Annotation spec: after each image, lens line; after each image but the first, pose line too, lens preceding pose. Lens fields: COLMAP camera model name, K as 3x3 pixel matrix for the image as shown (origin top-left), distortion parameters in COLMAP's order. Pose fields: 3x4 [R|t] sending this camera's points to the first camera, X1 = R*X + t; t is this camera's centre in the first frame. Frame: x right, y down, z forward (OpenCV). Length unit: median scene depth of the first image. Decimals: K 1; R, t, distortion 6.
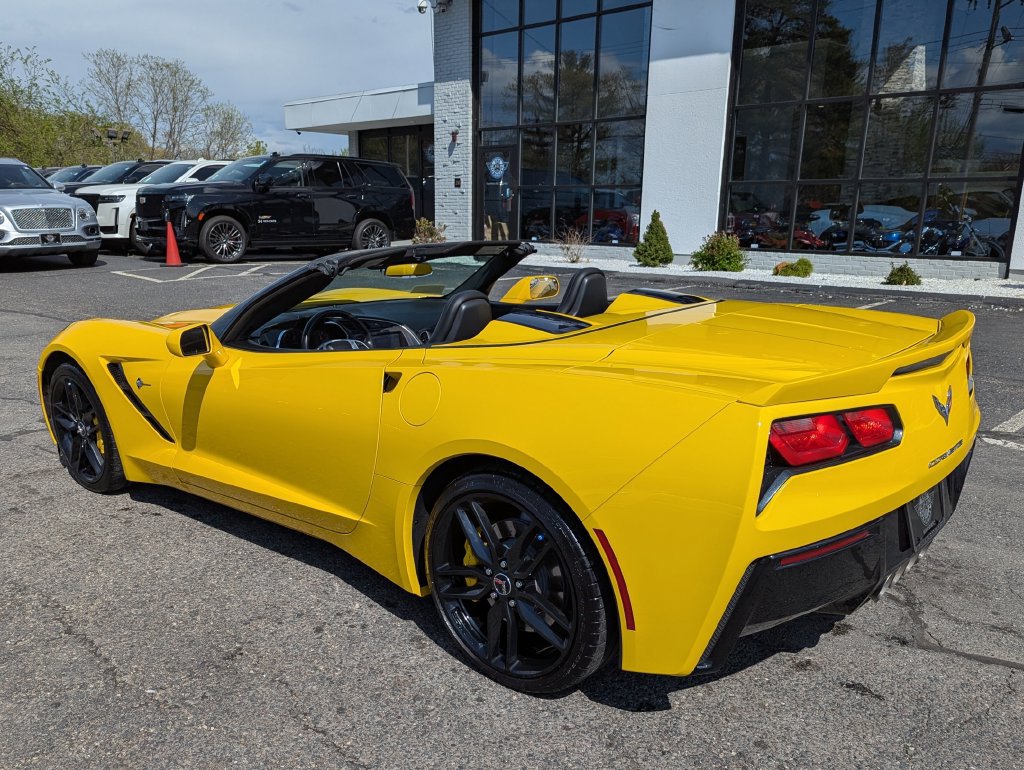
lens RADIAL K [[811.0, 0, 486.7], [0, 811.0, 386.1], [0, 0, 1]] dist [0.085877, -0.077538]
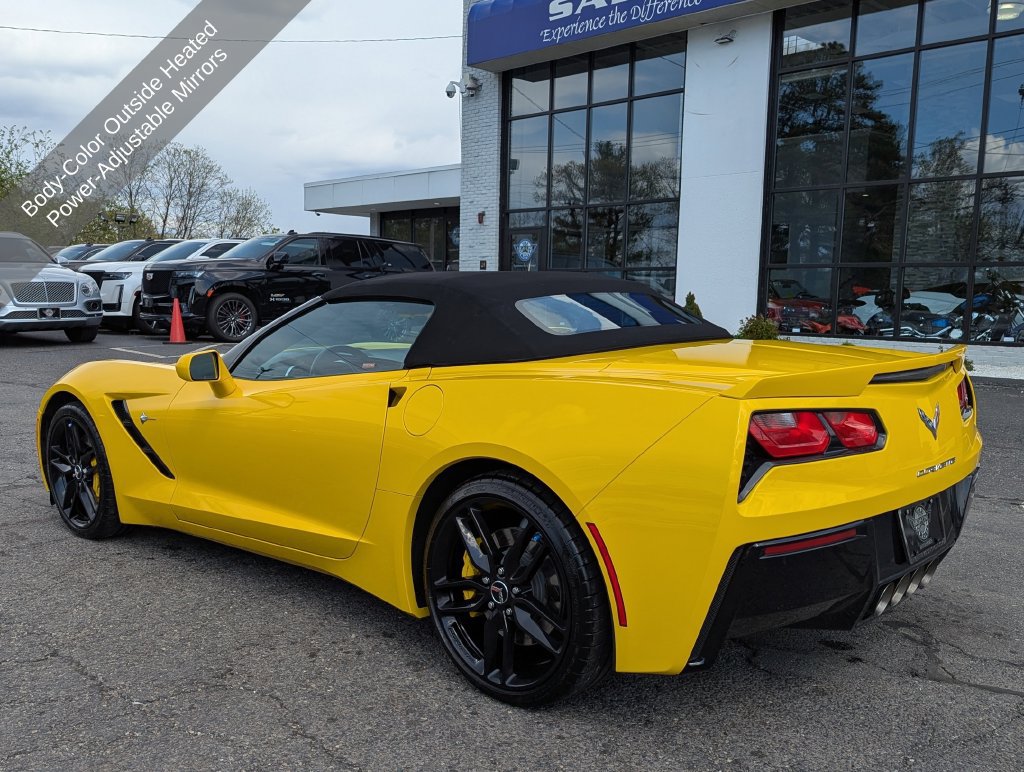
lens RADIAL K [[908.0, 0, 514.7], [0, 908.0, 357.4], [0, 0, 1]] dist [0.086198, -0.072621]
pose [[0.999899, 0.013660, -0.003900, 0.027866], [-0.014105, 0.987301, -0.158236, 0.099418], [0.001689, 0.158275, 0.987394, -0.106632]]
